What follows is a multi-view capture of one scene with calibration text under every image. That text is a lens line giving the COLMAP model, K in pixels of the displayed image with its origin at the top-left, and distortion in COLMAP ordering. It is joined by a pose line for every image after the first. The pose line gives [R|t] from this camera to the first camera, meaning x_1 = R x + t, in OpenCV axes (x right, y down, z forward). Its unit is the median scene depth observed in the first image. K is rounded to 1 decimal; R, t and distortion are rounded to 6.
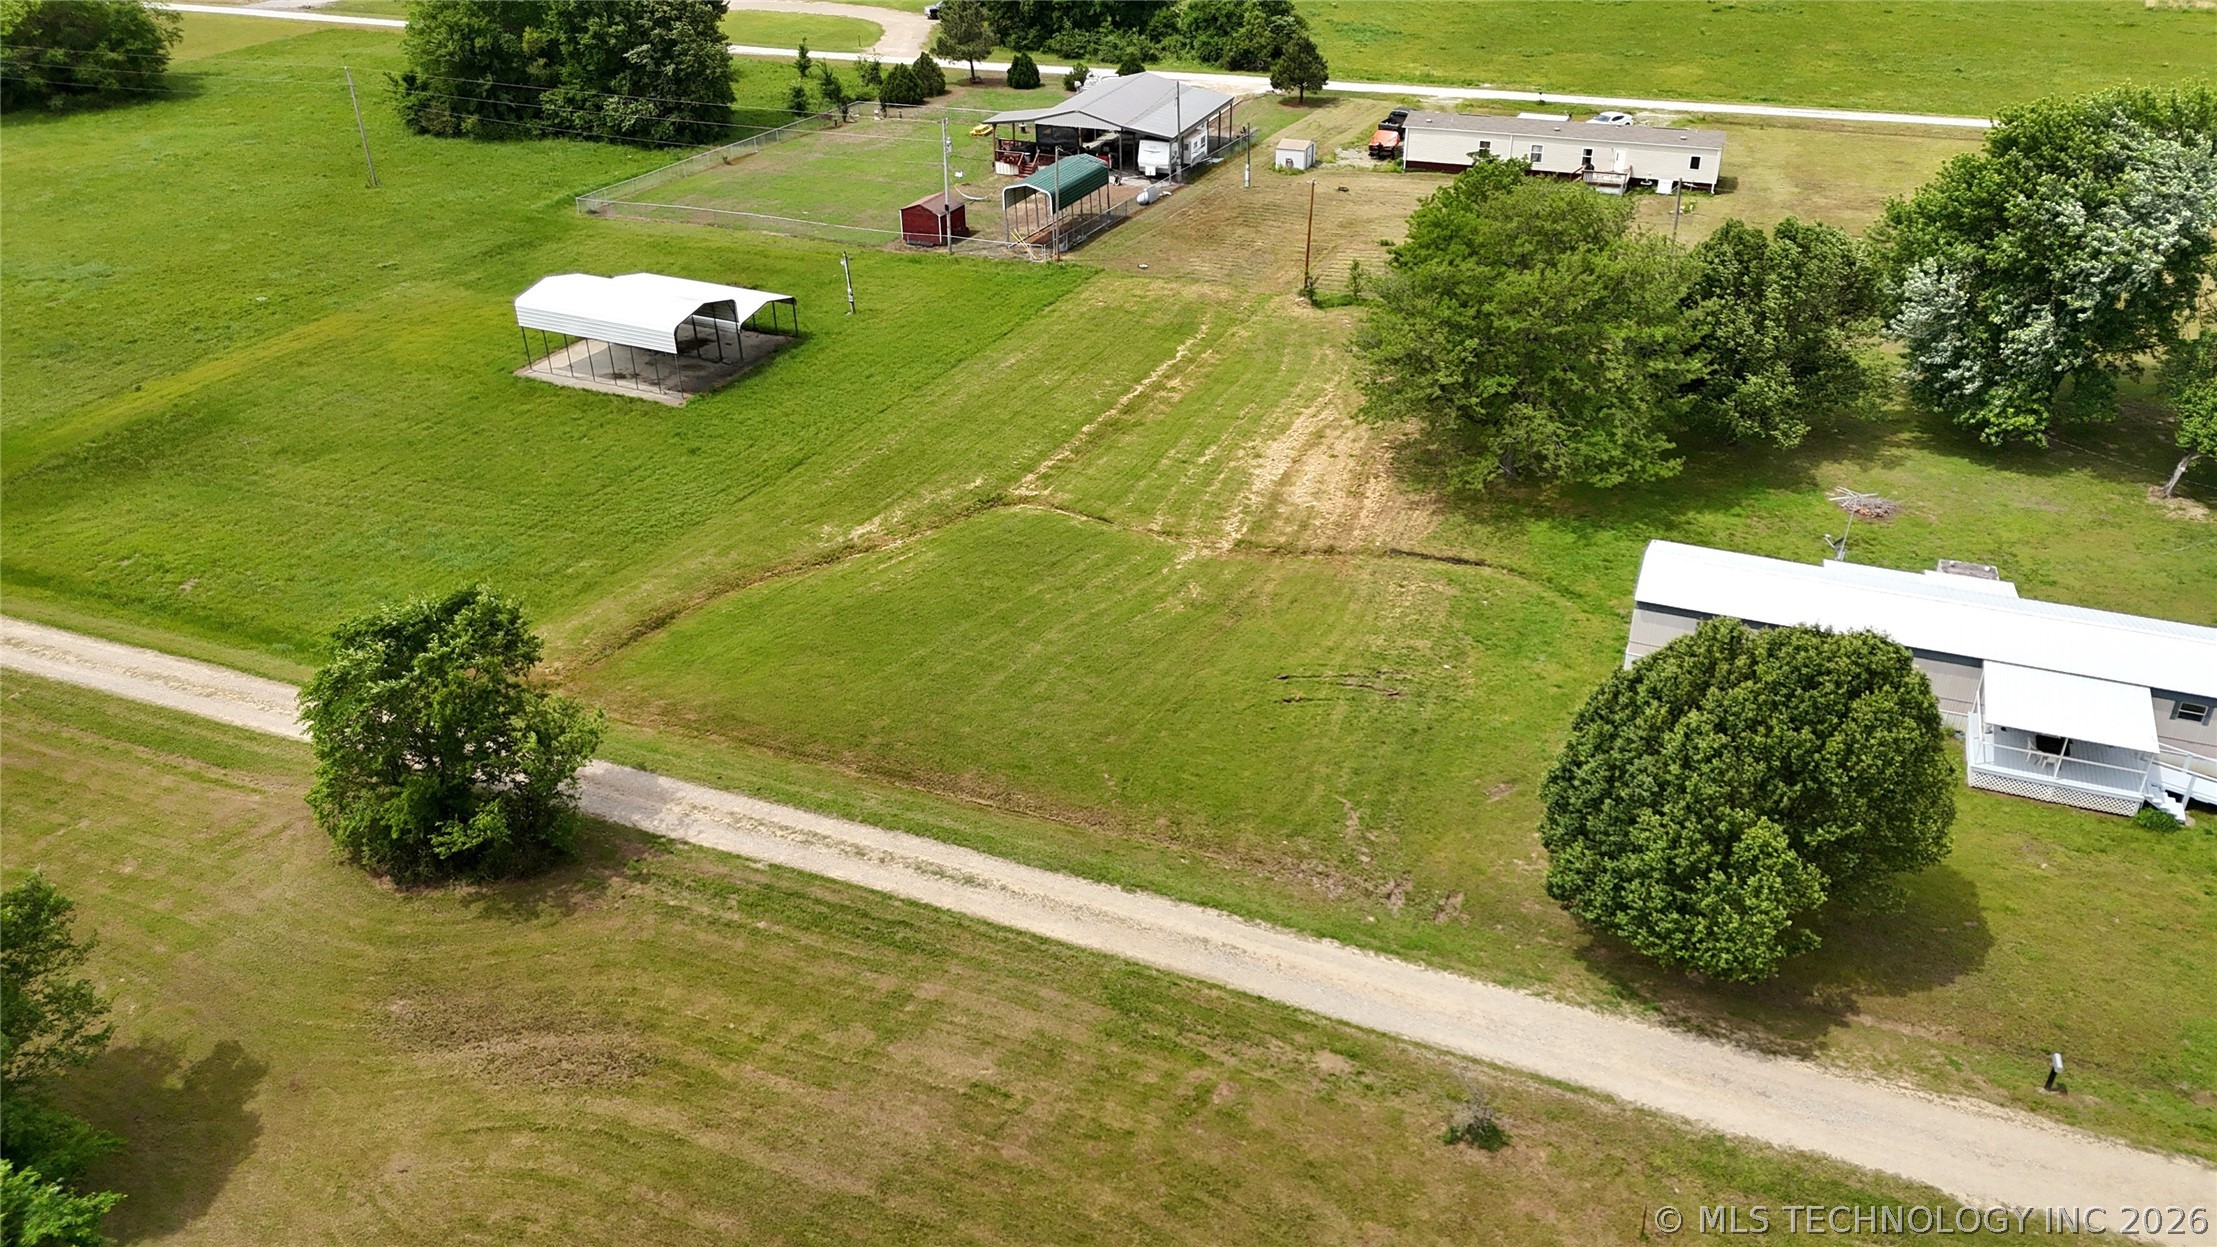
lens RADIAL K [[1585.5, 0, 1111.8], [0, 1585.5, 691.6], [0, 0, 1]] dist [0.045668, -0.030831]
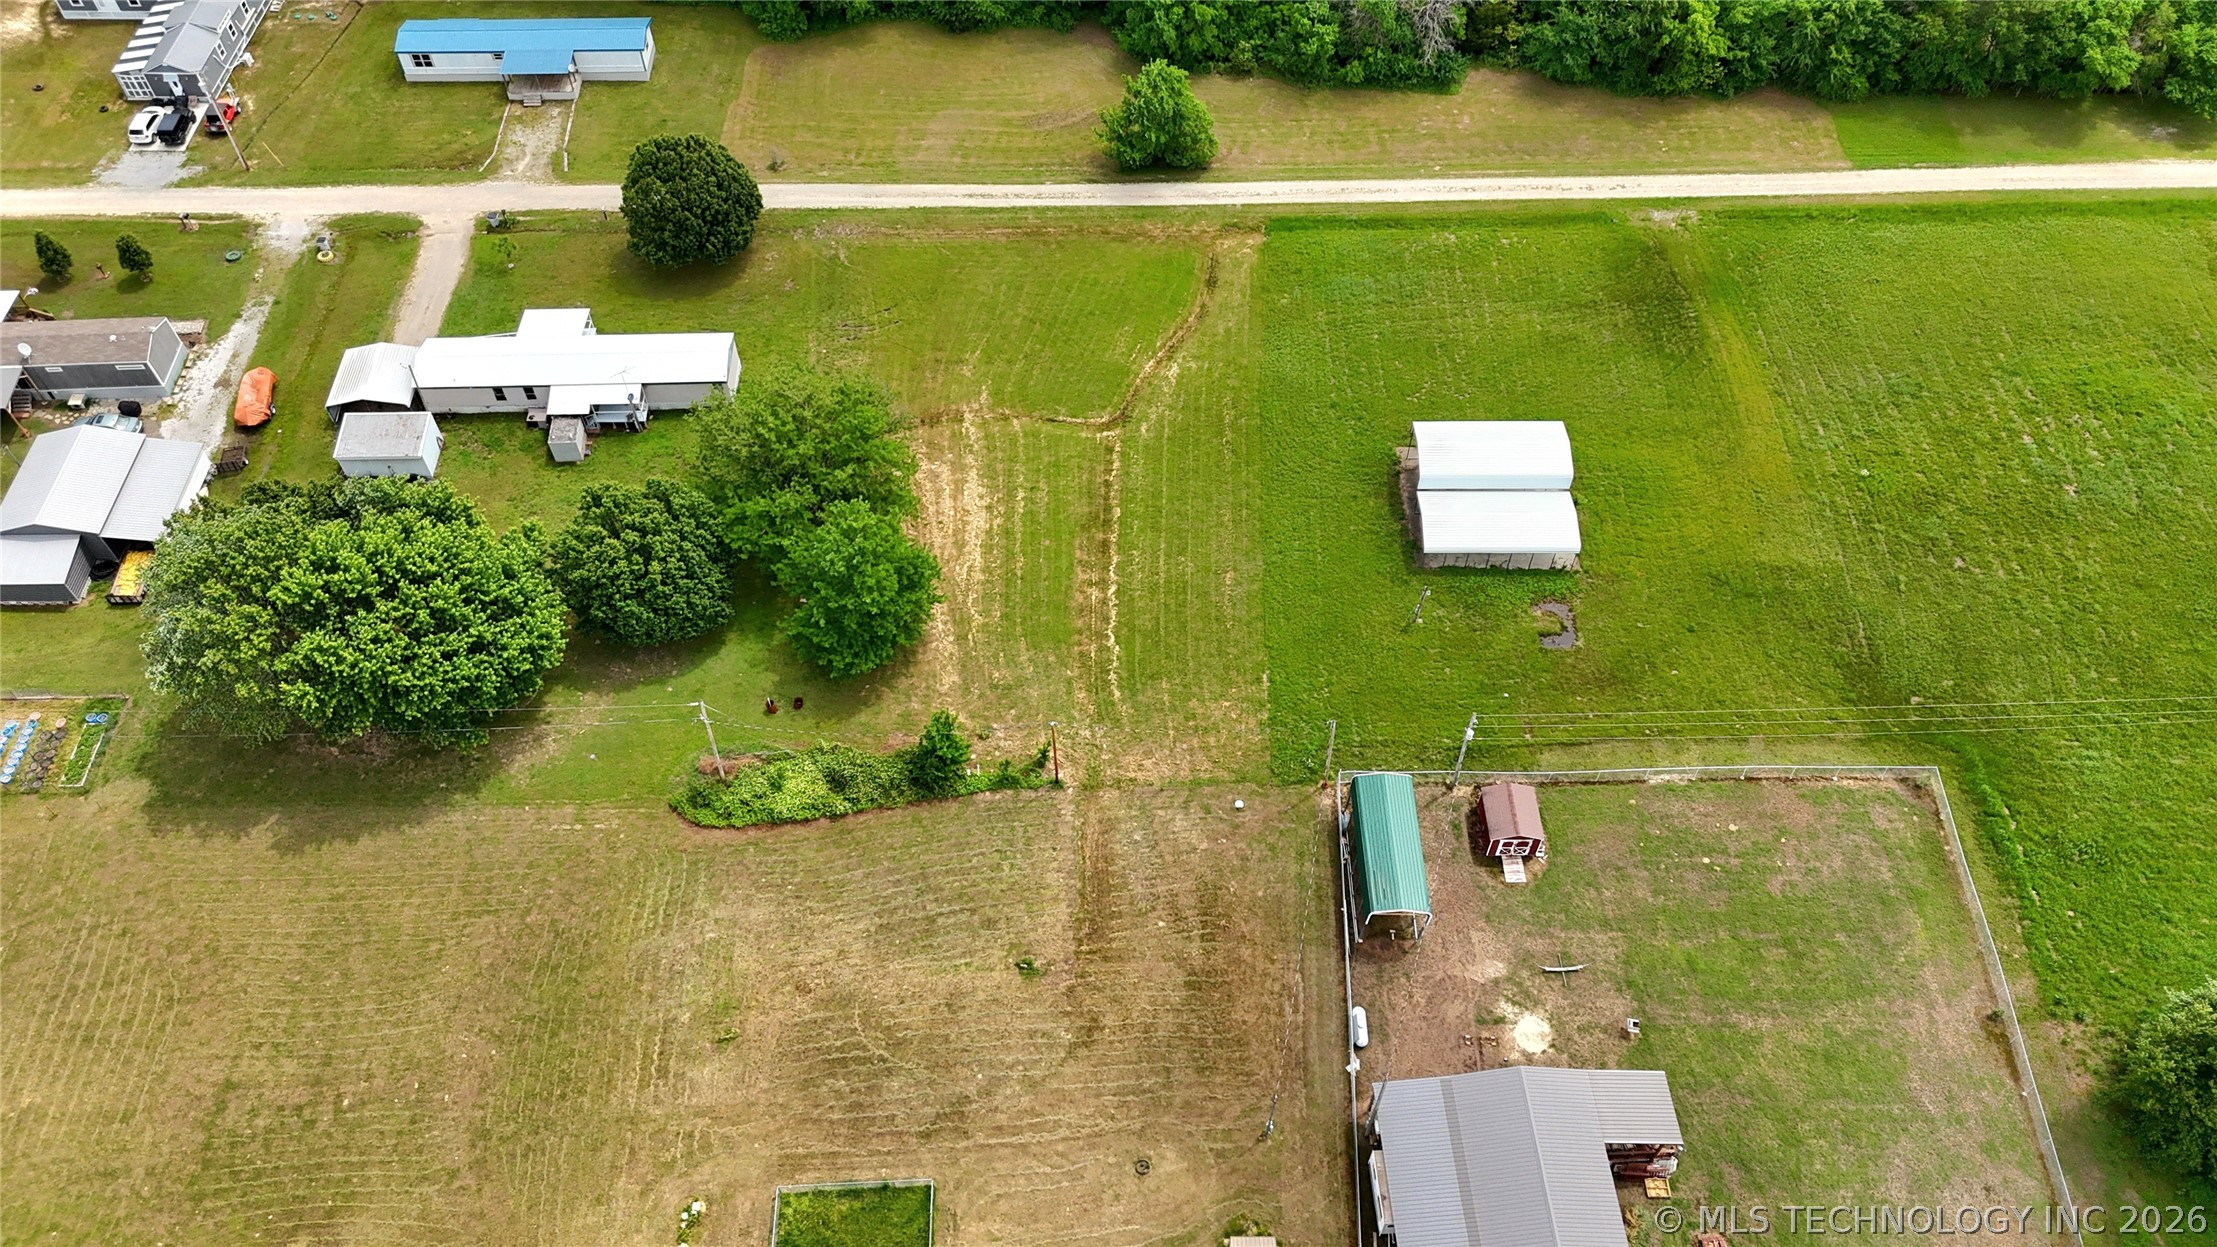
lens RADIAL K [[1612.4, 0, 1114.6], [0, 1612.4, 637.4], [0, 0, 1]] dist [0.072841, -0.088264]
pose [[-0.910208, 0.338139, -0.239131, 0.325629], [-0.211739, 0.116289, 0.970383, -1.368326], [0.355932, 0.933884, -0.034250, 1.020407]]
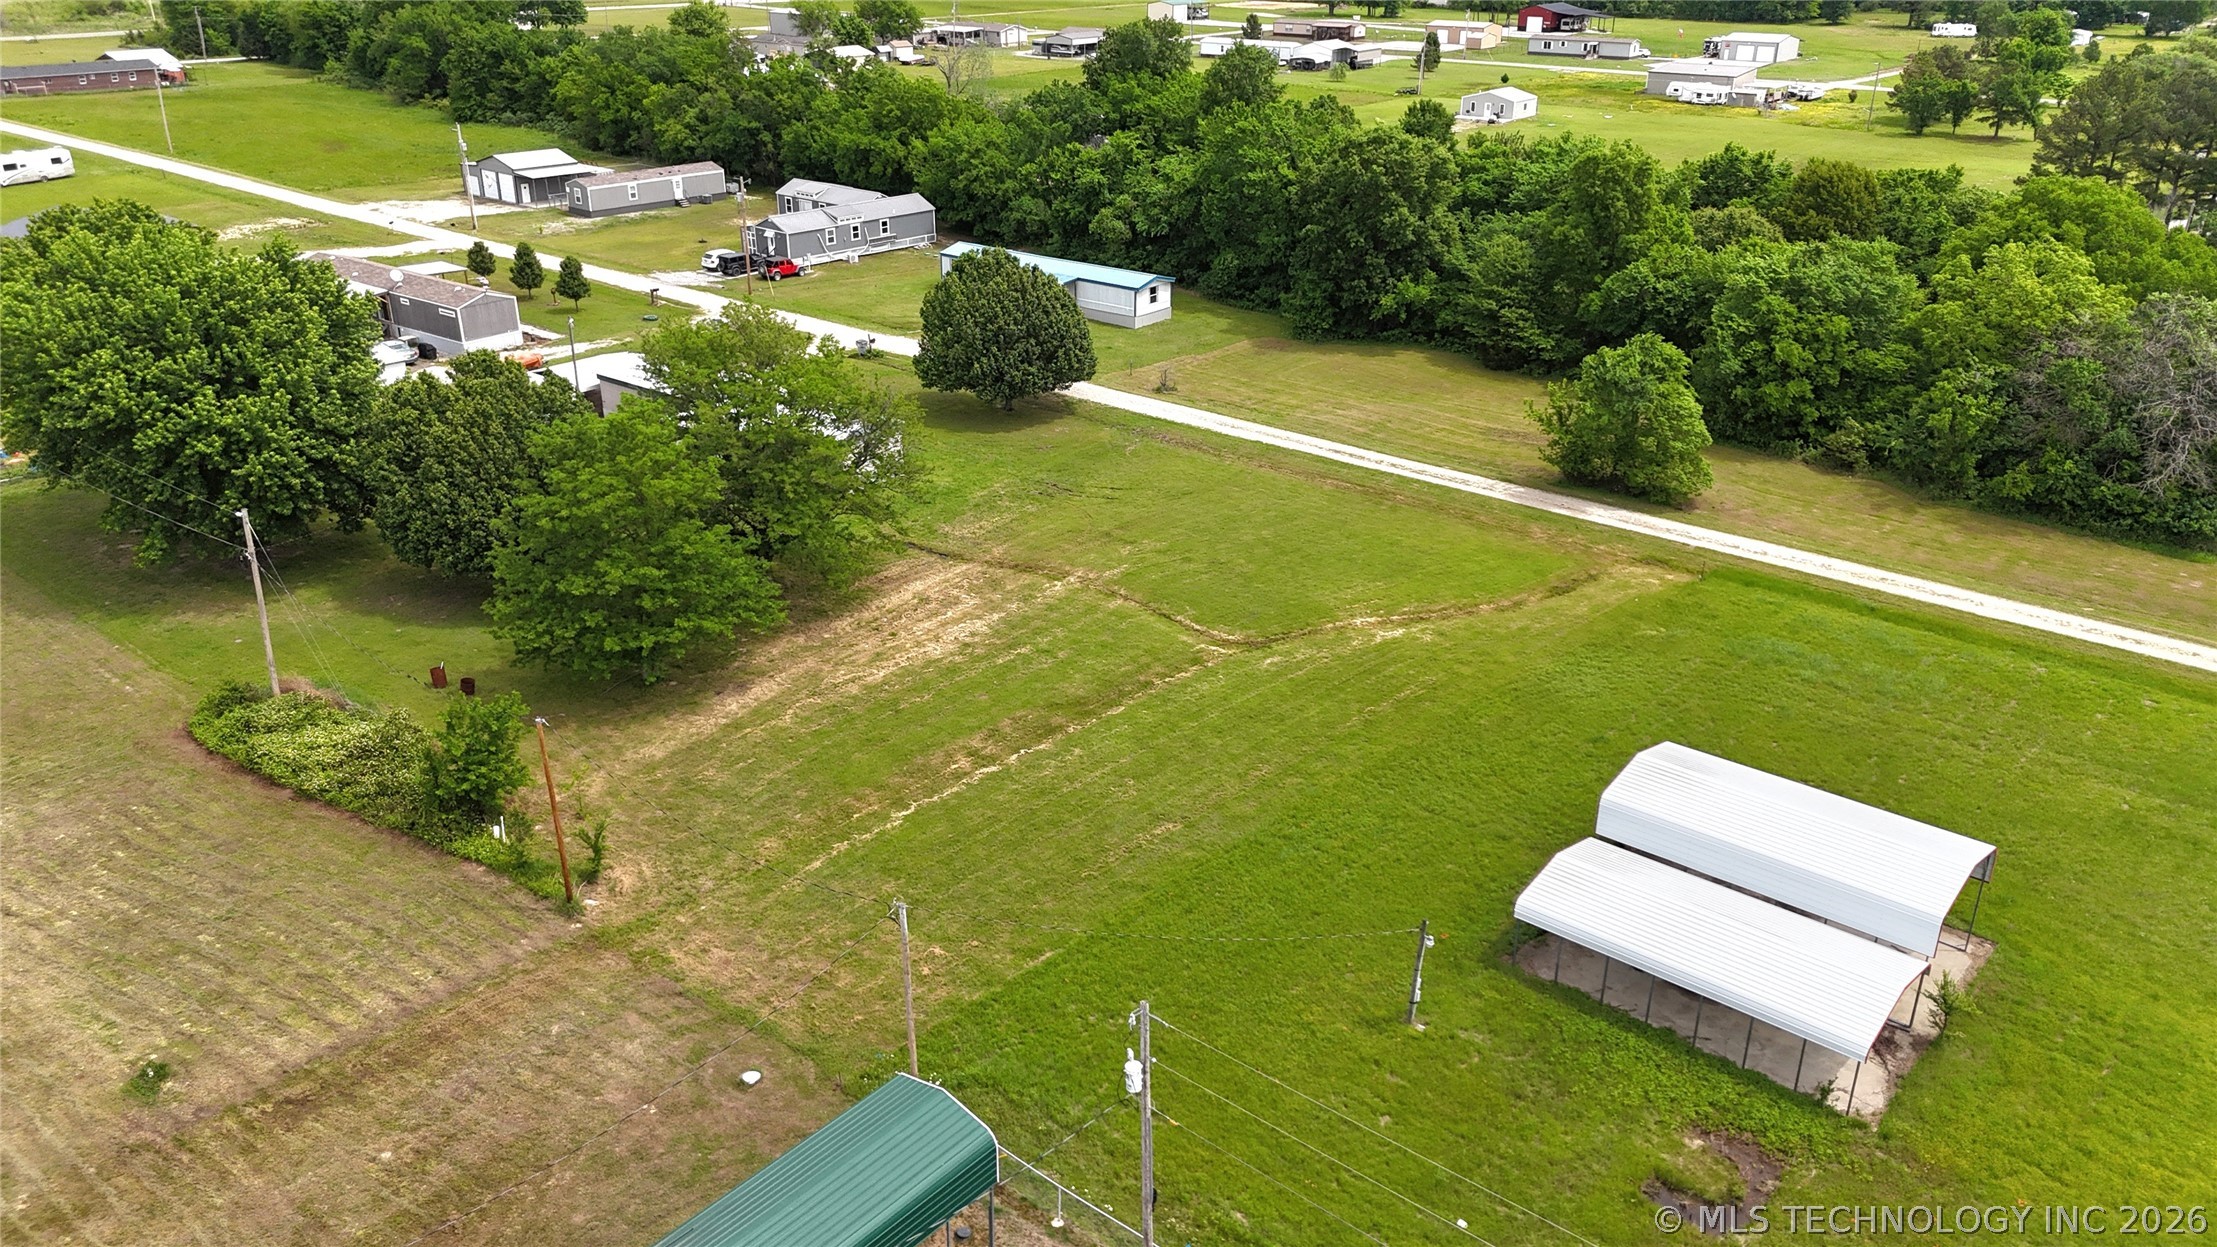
lens RADIAL K [[1612.4, 0, 1114.6], [0, 1612.4, 637.4], [0, 0, 1]] dist [0.072841, -0.088264]
pose [[-0.959199, -0.108690, 0.261006, -0.201494], [0.156494, 0.564746, 0.810291, -0.764243], [-0.235472, 0.818076, -0.524694, 1.245016]]
